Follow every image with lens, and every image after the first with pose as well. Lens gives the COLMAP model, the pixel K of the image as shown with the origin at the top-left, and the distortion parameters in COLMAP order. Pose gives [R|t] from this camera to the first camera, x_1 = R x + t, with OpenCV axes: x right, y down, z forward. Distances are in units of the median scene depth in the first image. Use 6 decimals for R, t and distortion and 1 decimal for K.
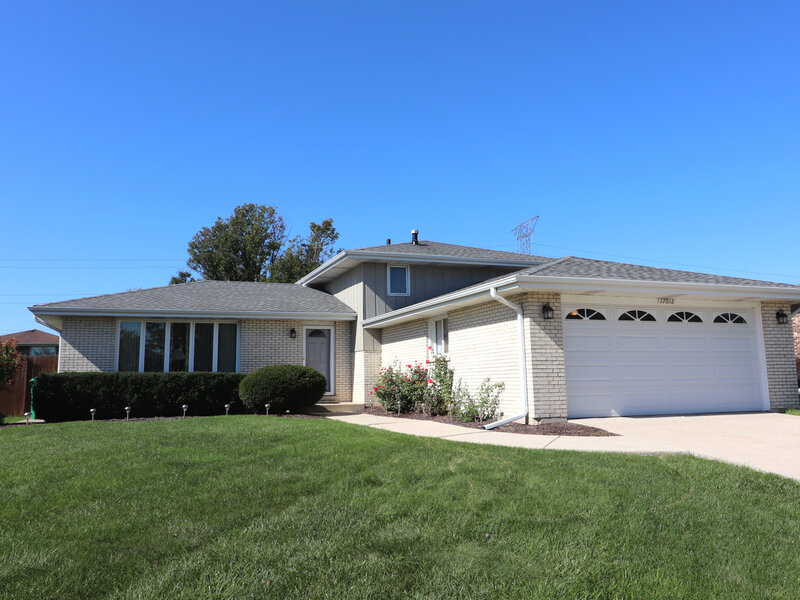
lens RADIAL K [[647.2, 0, 400.0], [0, 647.2, 300.0], [0, 0, 1]] dist [-0.004990, -0.000917]
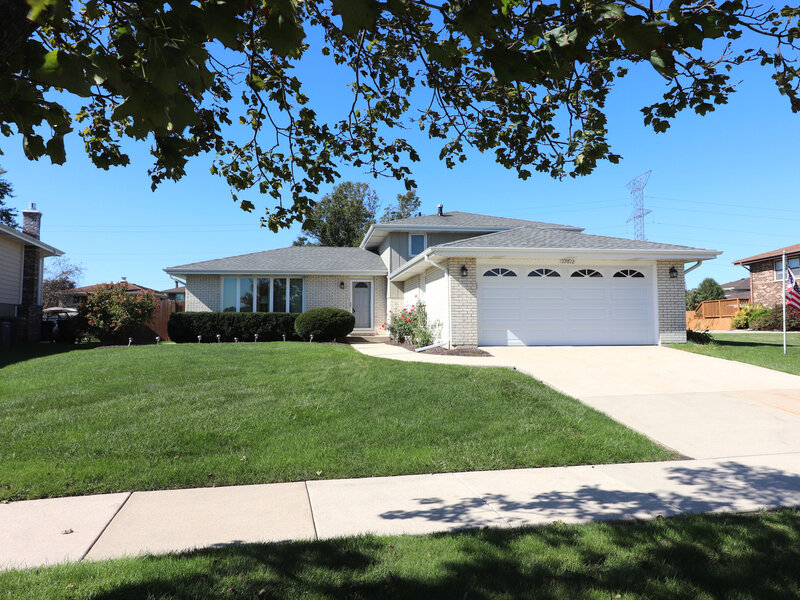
lens RADIAL K [[560.3, 0, 388.6], [0, 560.3, 299.0], [0, 0, 1]] dist [-0.003283, -0.002119]
pose [[0.973983, 0.001810, -0.226612, 0.252141], [0.016765, 0.996652, 0.080017, -0.016229], [0.225999, -0.081735, 0.970693, -0.172859]]
